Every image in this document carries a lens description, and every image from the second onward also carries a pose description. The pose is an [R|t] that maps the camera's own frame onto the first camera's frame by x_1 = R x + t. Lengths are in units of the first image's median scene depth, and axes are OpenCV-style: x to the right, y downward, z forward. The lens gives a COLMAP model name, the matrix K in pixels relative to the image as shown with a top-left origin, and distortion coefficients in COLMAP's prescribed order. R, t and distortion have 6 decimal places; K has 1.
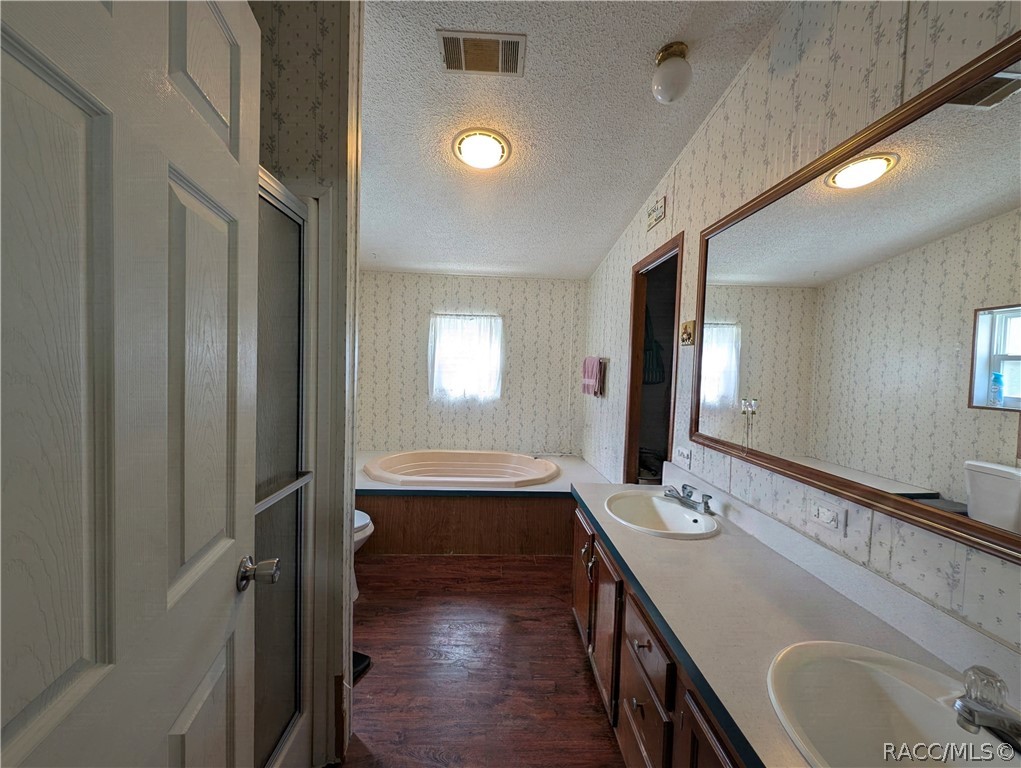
lens RADIAL K [[392.0, 0, 511.3], [0, 392.0, 381.9], [0, 0, 1]] dist [0.005684, -0.000183]
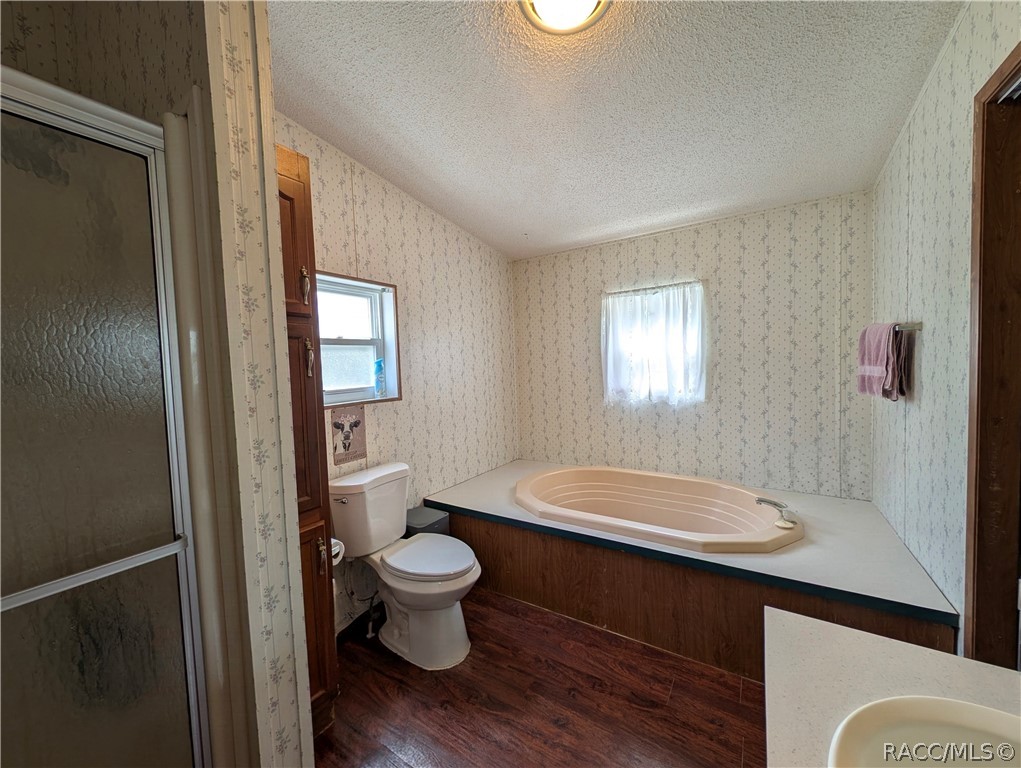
lens RADIAL K [[392.0, 0, 511.3], [0, 392.0, 381.9], [0, 0, 1]] dist [0.005684, -0.000183]
pose [[0.814393, -0.034060, -0.579313, 0.099172], [0.038530, 0.999247, -0.004584, -0.001818], [0.579033, -0.018588, 0.815092, 0.255840]]
